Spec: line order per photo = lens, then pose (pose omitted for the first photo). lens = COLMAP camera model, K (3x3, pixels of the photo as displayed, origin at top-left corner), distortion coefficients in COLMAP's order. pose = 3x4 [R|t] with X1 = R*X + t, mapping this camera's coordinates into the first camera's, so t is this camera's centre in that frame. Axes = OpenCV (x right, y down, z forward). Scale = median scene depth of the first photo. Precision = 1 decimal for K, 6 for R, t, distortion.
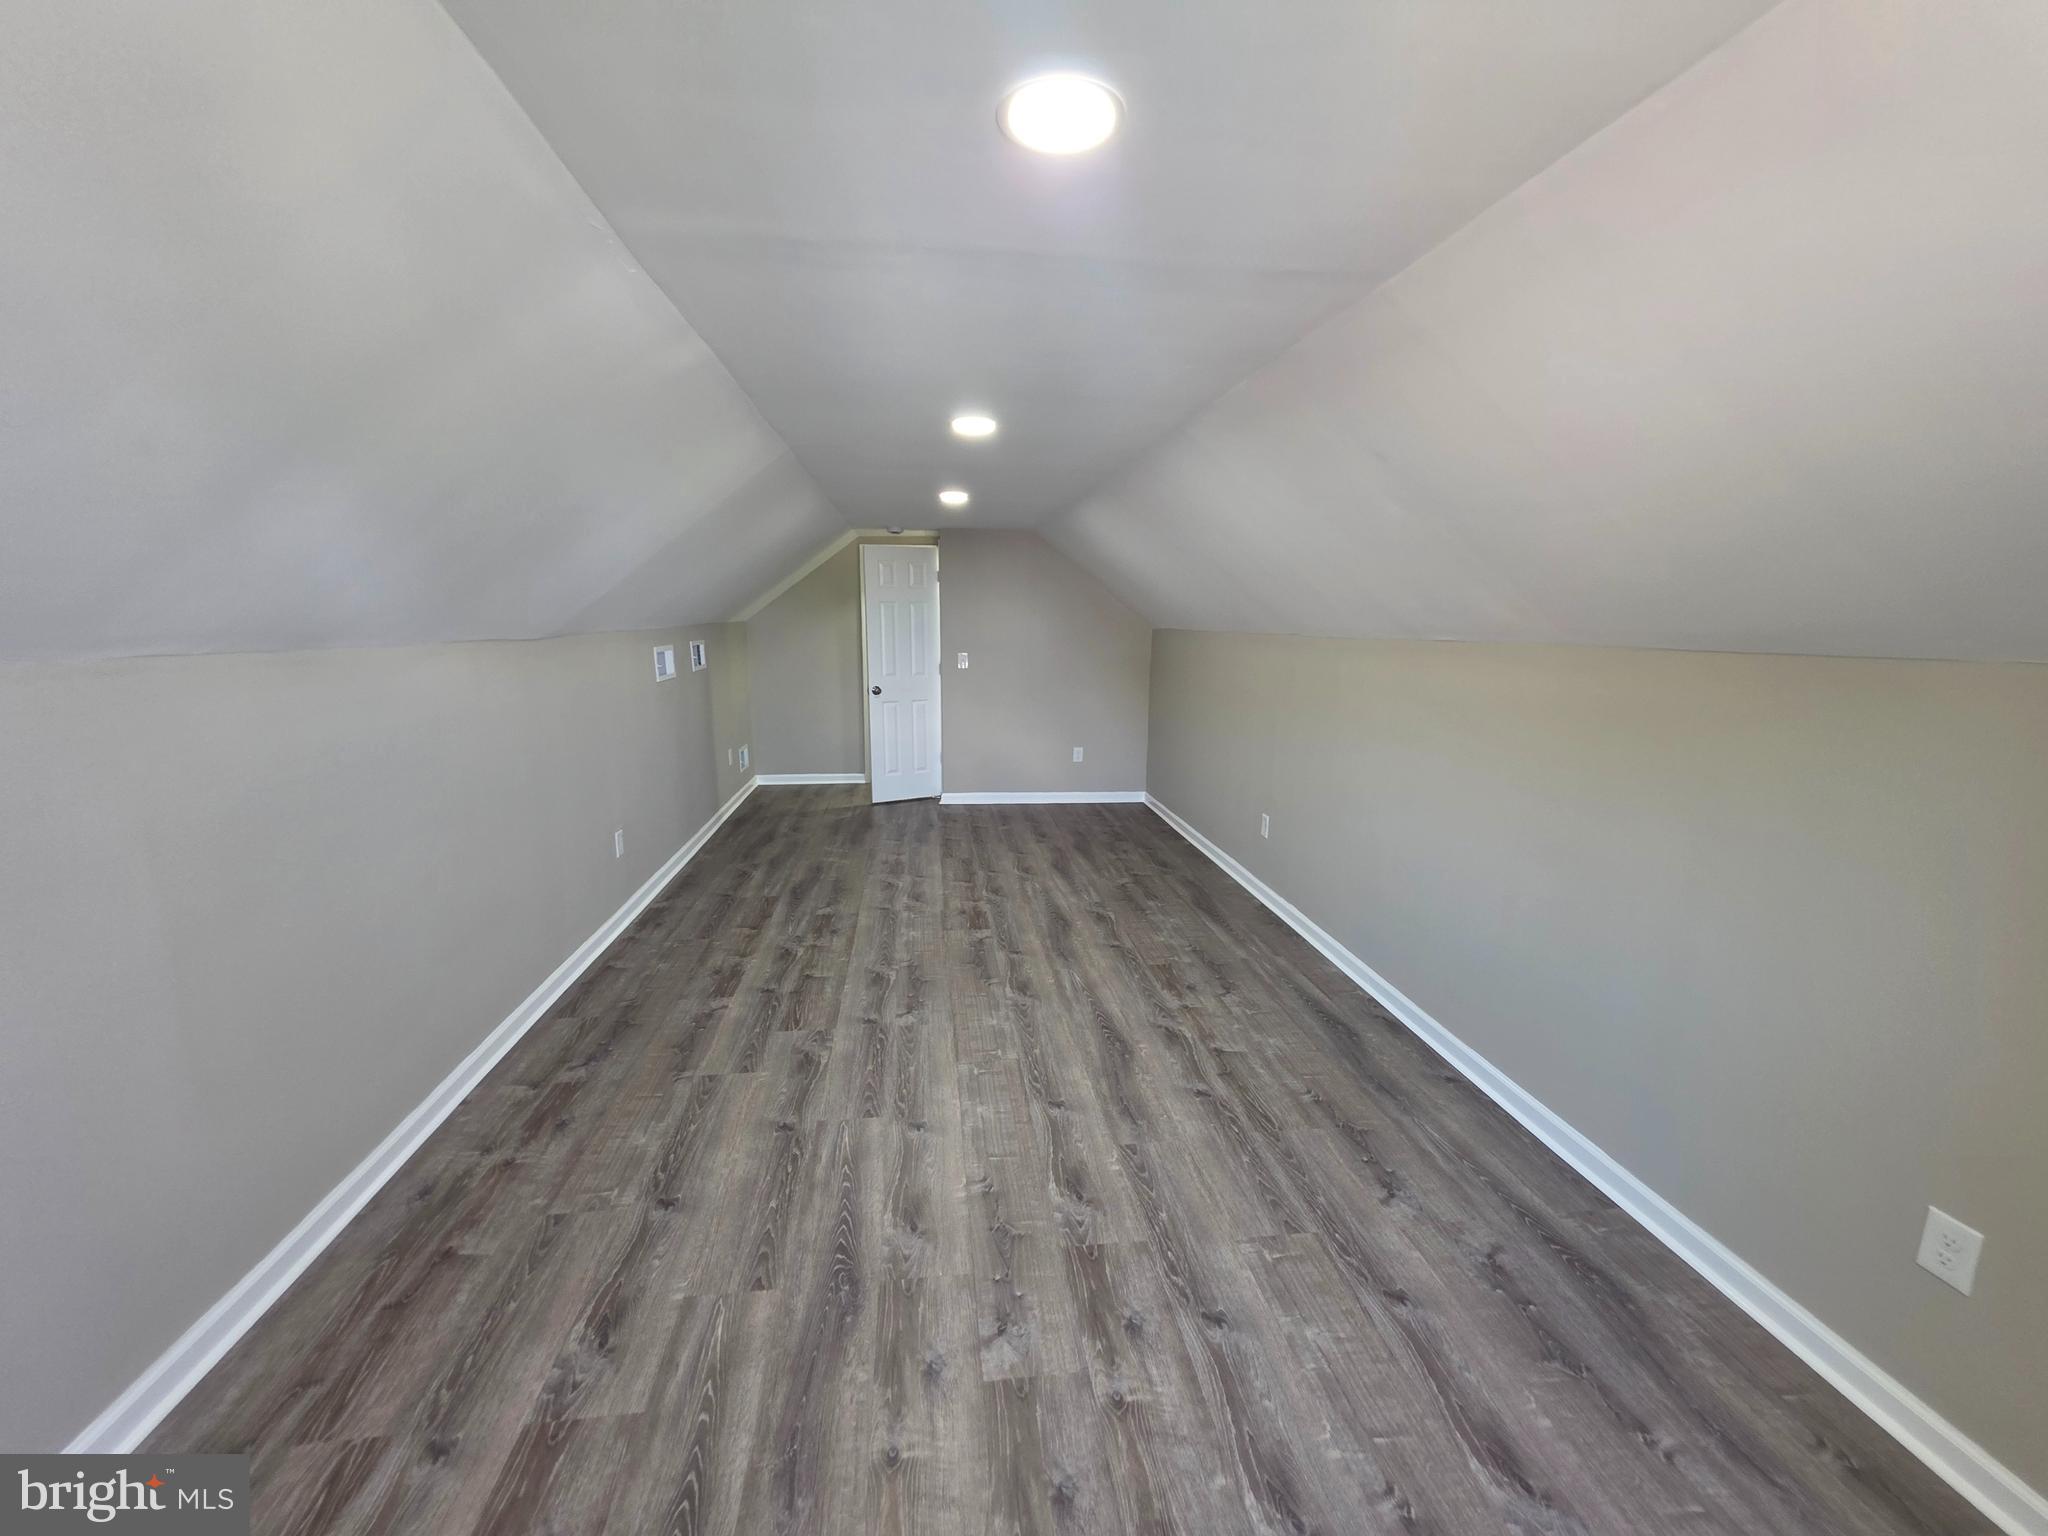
lens RADIAL K [[818.6, 0, 1008.8], [0, 818.6, 772.0], [0, 0, 1]] dist [0.002416, 0.000383]
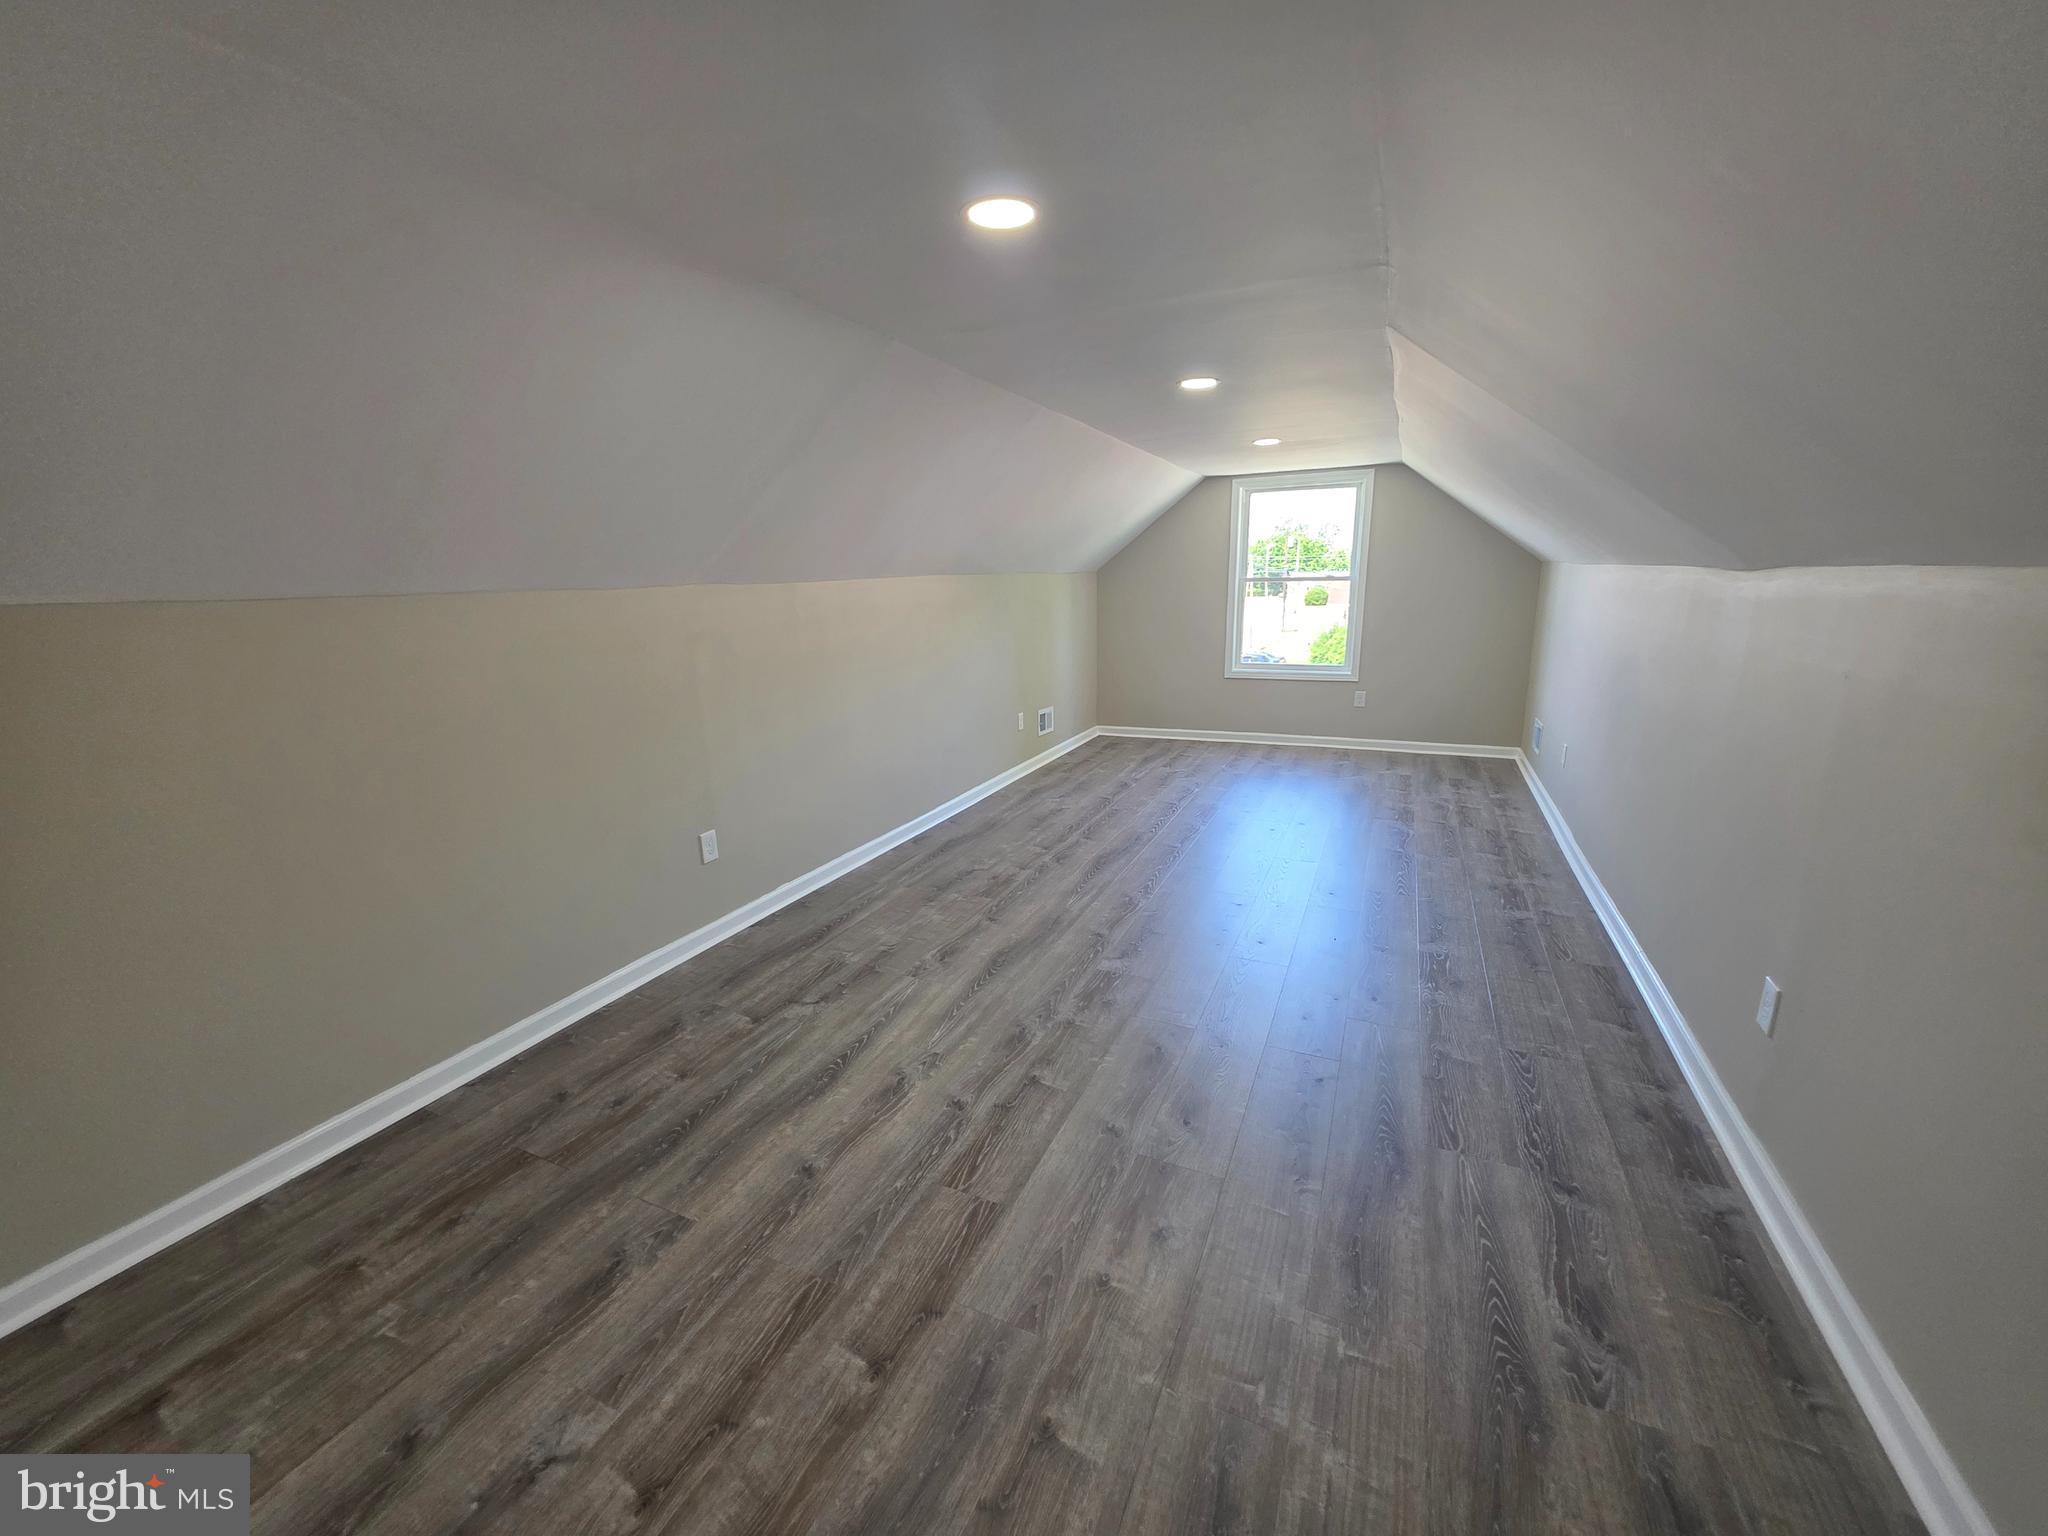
lens RADIAL K [[818.6, 0, 1015.4], [0, 818.6, 766.3], [0, 0, 1]] dist [0.002416, 0.000383]
pose [[-0.856658, -0.109186, 0.504197, -0.336409], [0.110836, 0.915569, 0.386586, -0.296478], [-0.503837, 0.387056, -0.772228, 1.622888]]
